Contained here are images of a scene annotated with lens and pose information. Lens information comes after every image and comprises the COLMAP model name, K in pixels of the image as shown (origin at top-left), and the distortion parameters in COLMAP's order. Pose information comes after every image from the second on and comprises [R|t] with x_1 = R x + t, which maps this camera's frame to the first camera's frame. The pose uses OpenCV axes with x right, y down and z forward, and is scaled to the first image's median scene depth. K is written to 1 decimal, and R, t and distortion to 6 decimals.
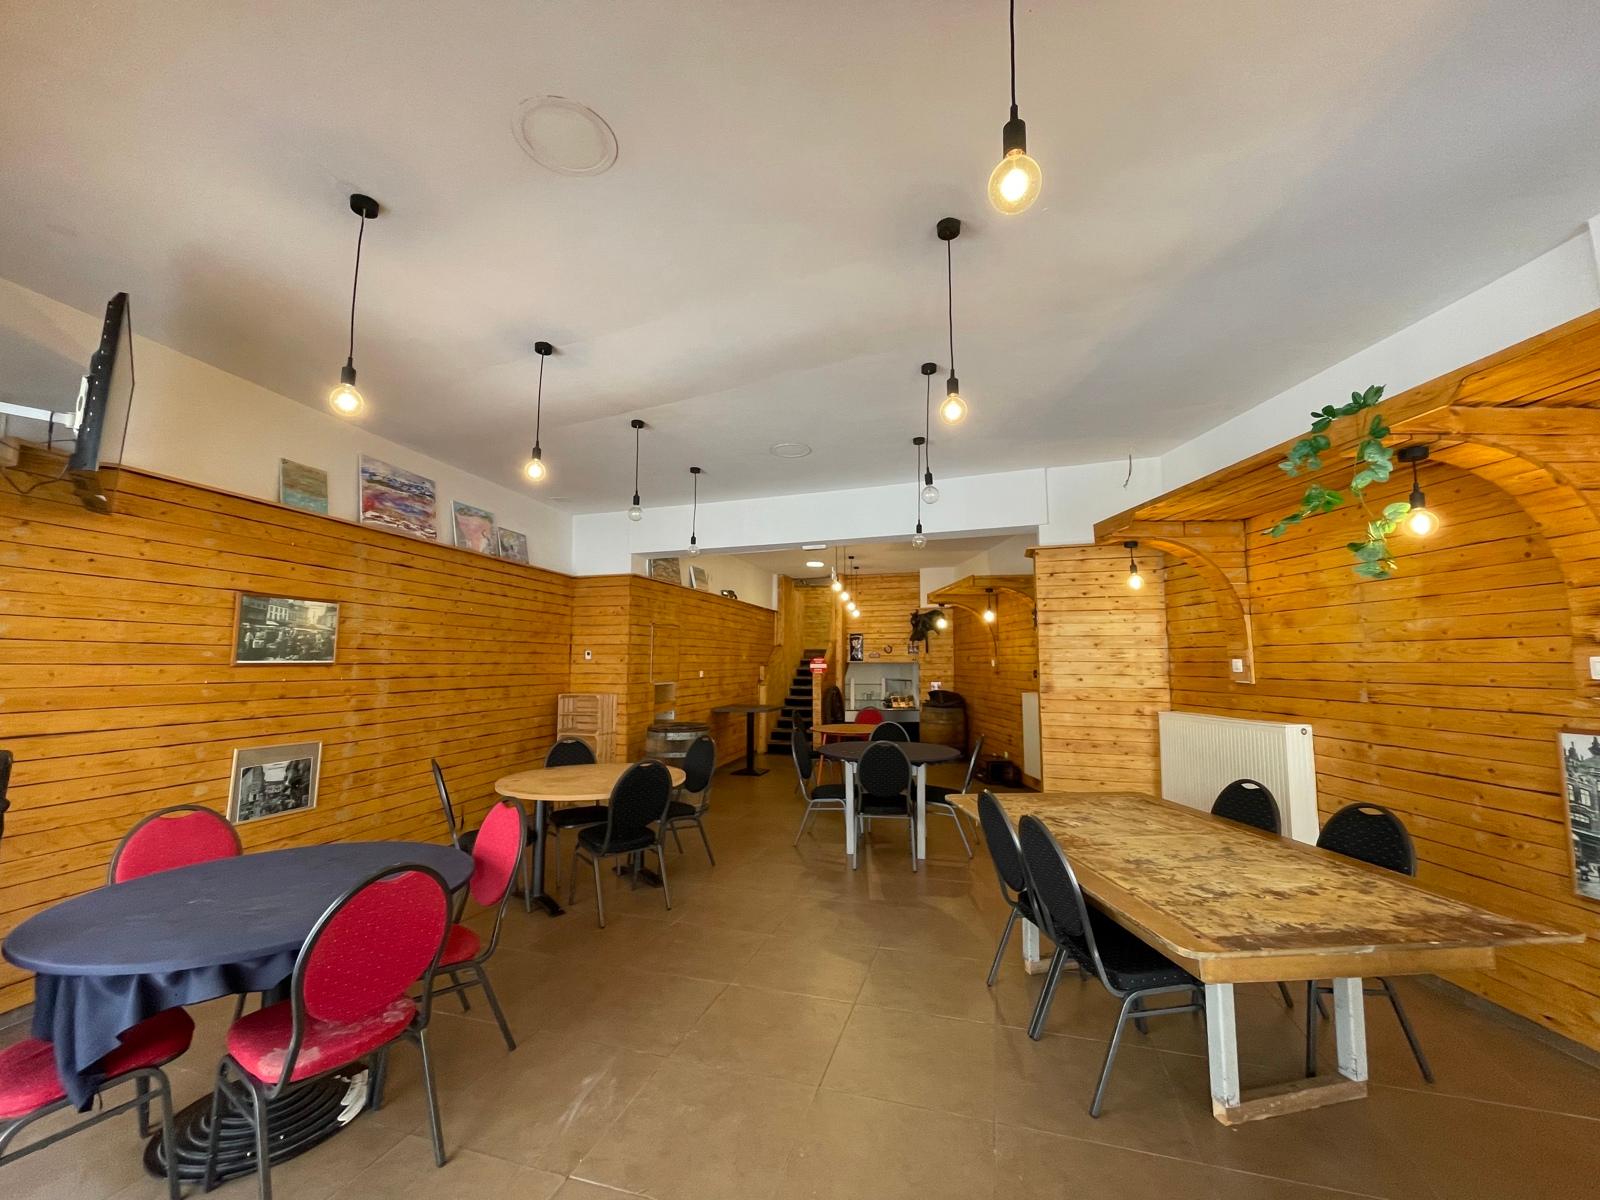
lens RADIAL K [[646.6, 0, 800.0], [0, 646.6, 600.0], [0, 0, 1]] dist [0.001995, -0.004026]
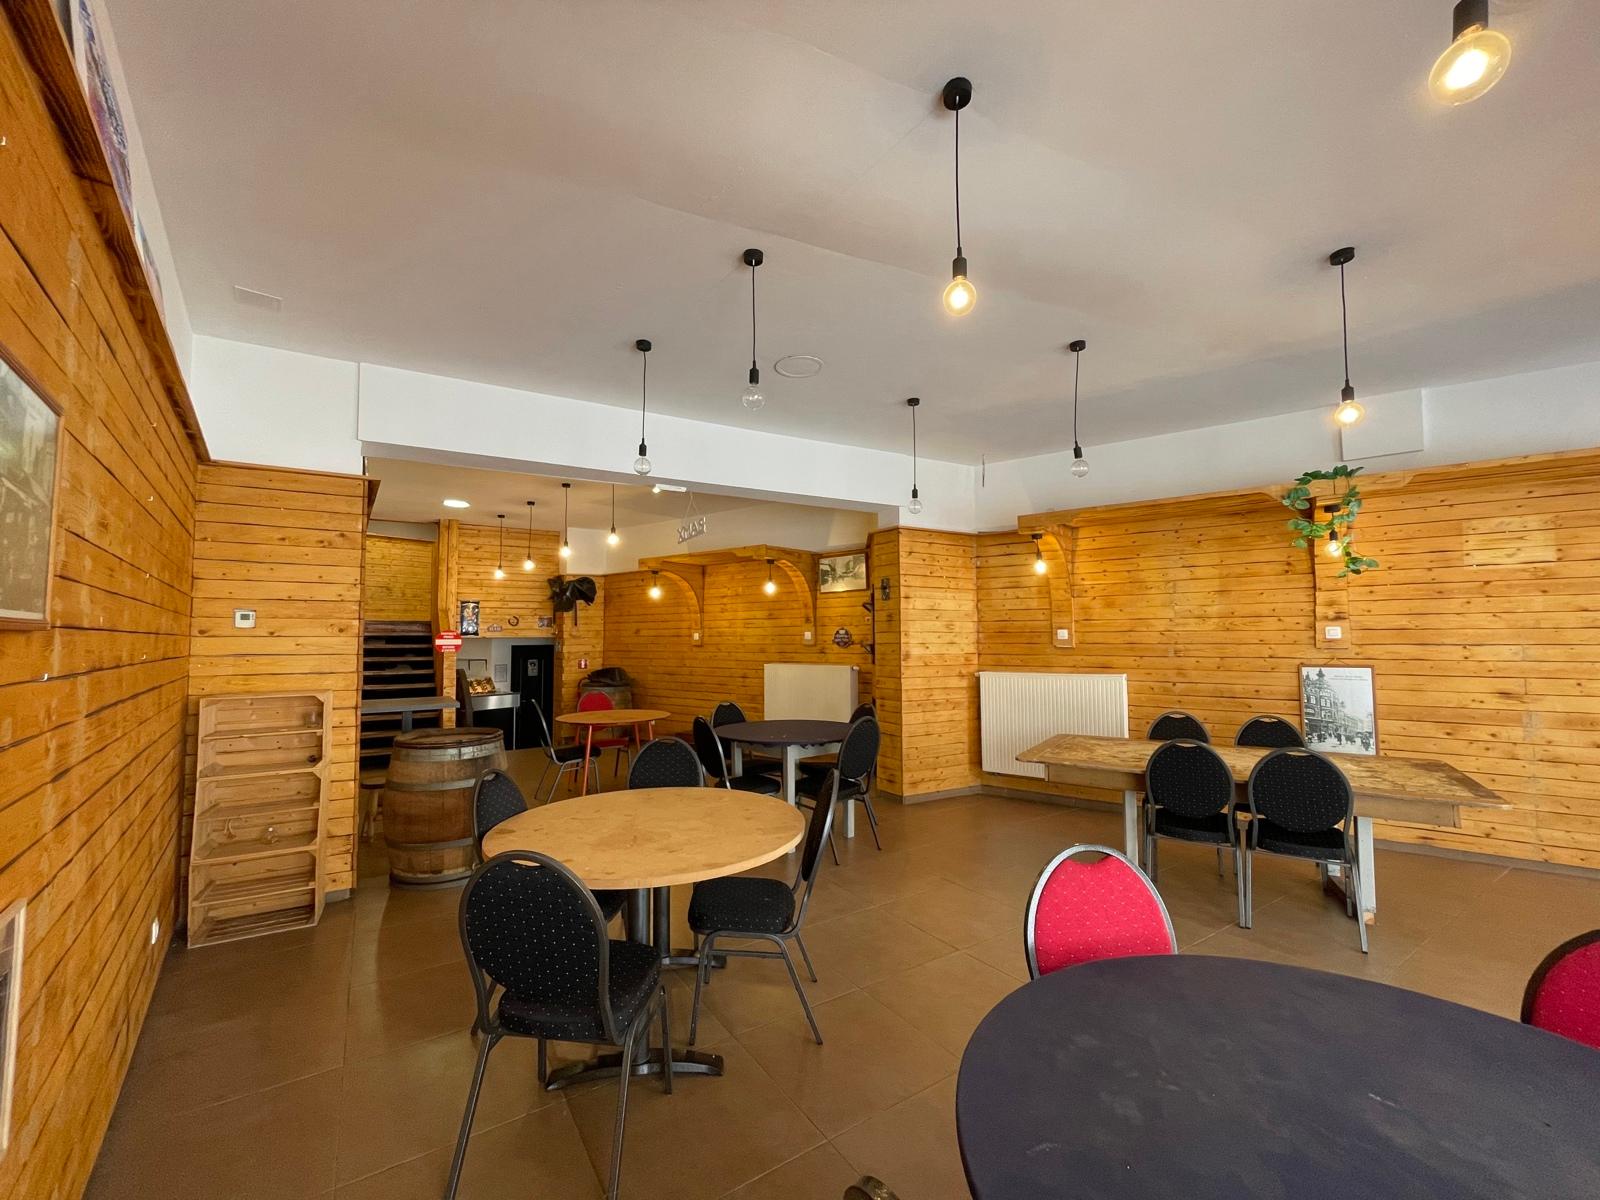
lens RADIAL K [[646.6, 0, 800.0], [0, 646.6, 600.0], [0, 0, 1]] dist [0.001995, -0.004026]
pose [[0.633264, 0.042159, 0.772786, -0.624296], [-0.068588, 0.997644, 0.001779, 0.055090], [-0.770890, -0.054130, 0.634664, 0.481478]]
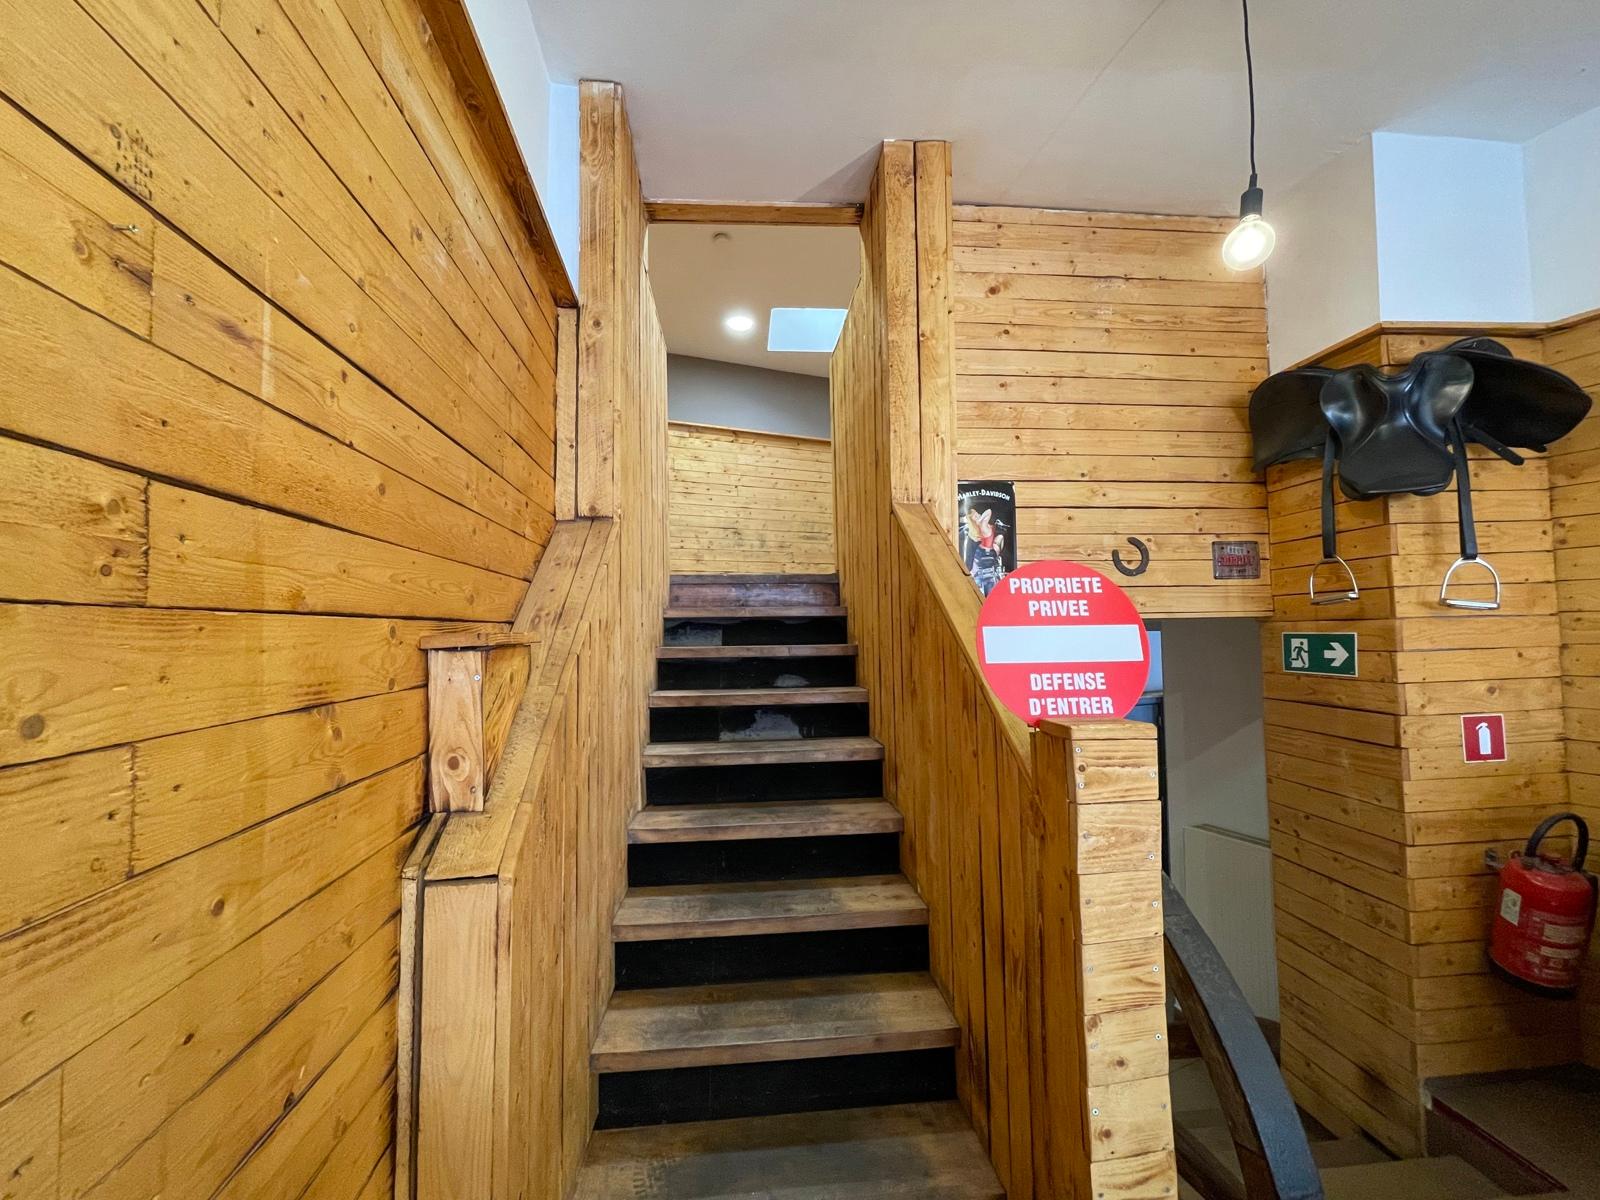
lens RADIAL K [[646.6, 0, 800.0], [0, 646.6, 600.0], [0, 0, 1]] dist [0.001995, -0.004026]
pose [[0.921876, 0.006223, 0.387434, -0.108856], [-0.024348, 0.998825, 0.041891, 0.197965], [-0.386718, -0.048051, 0.920945, 1.981616]]
